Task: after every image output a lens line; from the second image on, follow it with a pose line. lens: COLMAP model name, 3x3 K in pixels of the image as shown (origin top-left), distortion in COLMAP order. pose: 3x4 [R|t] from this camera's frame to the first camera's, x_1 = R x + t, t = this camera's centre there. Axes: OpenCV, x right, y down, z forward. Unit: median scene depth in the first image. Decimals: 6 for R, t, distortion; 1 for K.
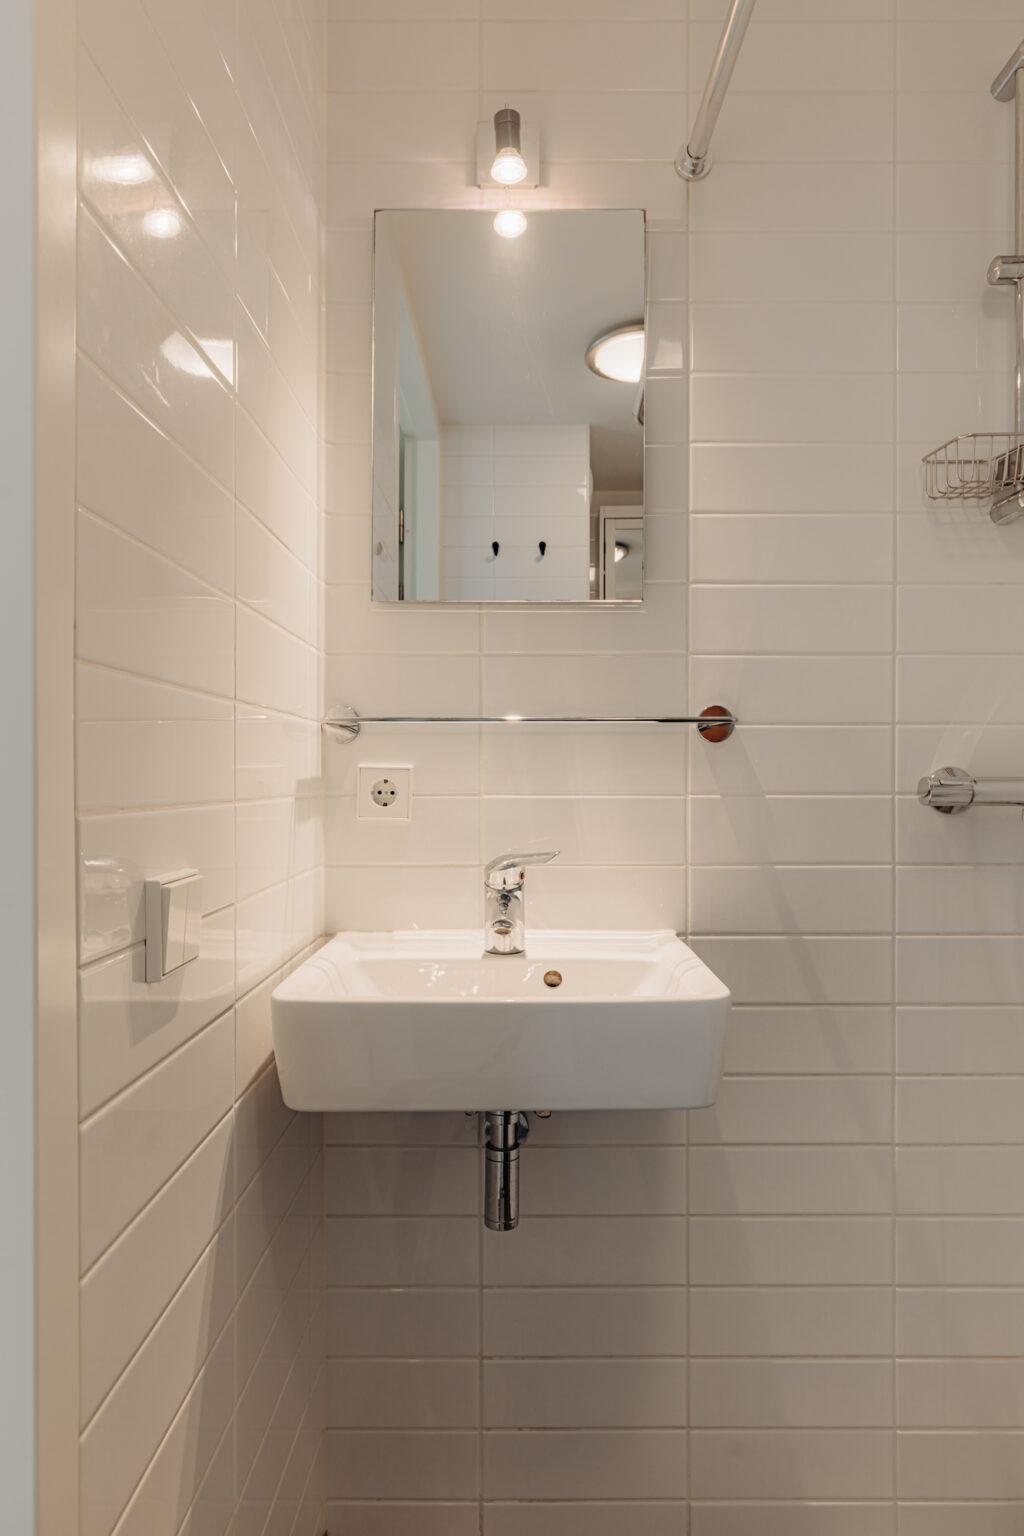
lens RADIAL K [[867.3, 0, 519.5], [0, 867.3, 775.8], [0, 0, 1]] dist [0.005880, -0.000268]
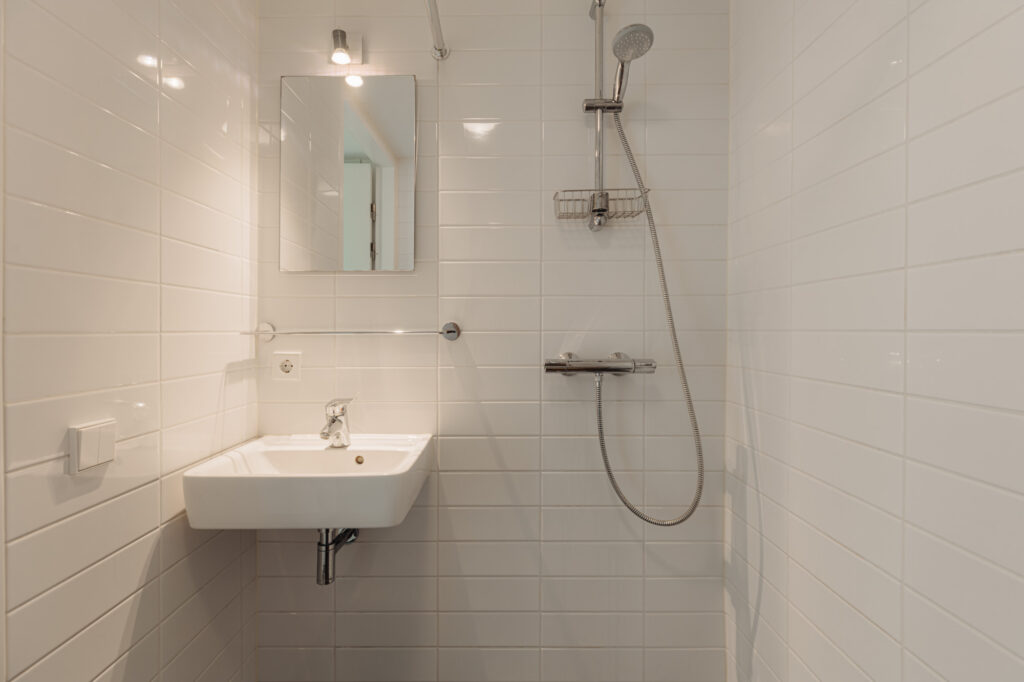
lens RADIAL K [[464.1, 0, 486.2], [0, 464.1, 331.4], [0, 0, 1]] dist [0.007514, -0.002873]
pose [[0.999951, -0.001427, -0.009784, 0.315616], [0.001431, 0.999999, 0.000479, -0.059709], [0.009784, -0.000493, 0.999952, -0.071600]]
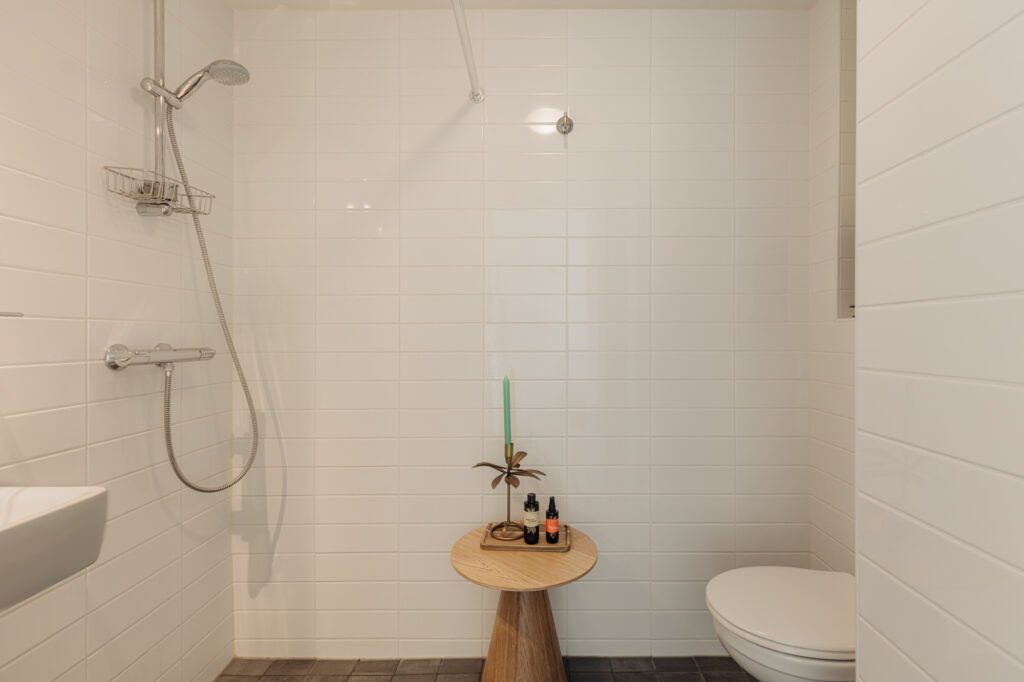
lens RADIAL K [[464.1, 0, 517.9], [0, 464.1, 338.3], [0, 0, 1]] dist [0.007514, -0.002873]
pose [[0.052246, -0.005910, 0.998617, -0.415731], [0.003896, 0.999976, 0.005714, -0.024387], [-0.998627, 0.003592, 0.052268, 0.130638]]
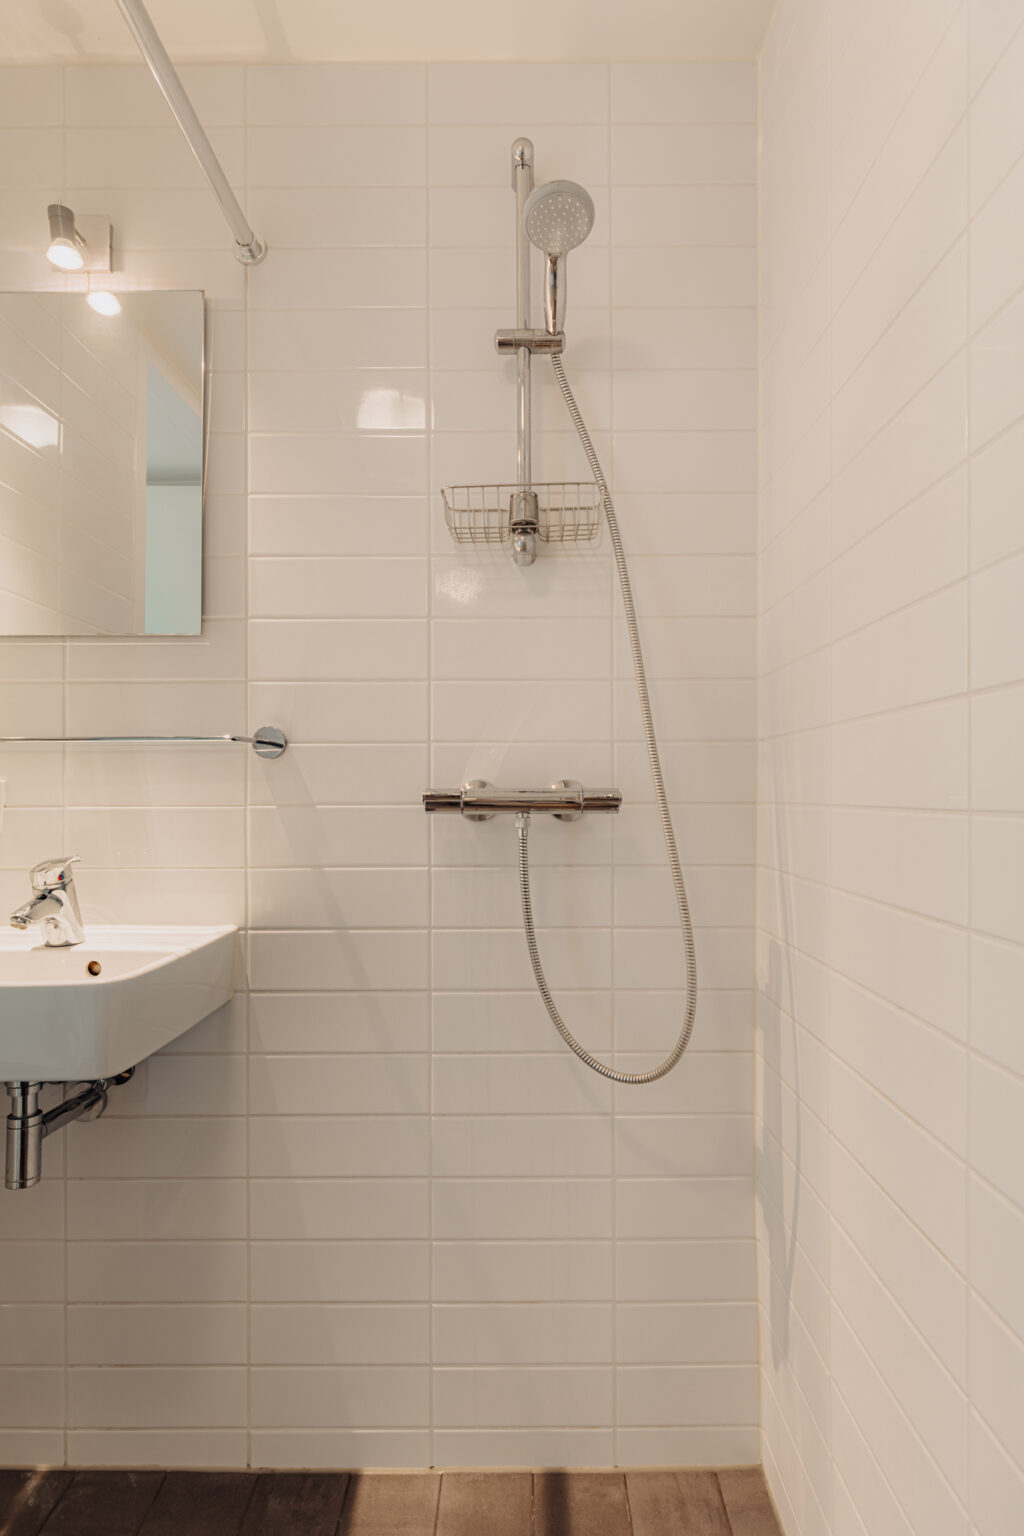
lens RADIAL K [[775.5, 0, 476.9], [0, 775.5, 785.2], [0, 0, 1]] dist [-0.002781, 0.001177]
pose [[0.999979, -0.003619, -0.005455, 0.499099], [0.003600, 0.999987, -0.003501, 0.000108], [0.005468, 0.003481, 0.999979, -0.007838]]
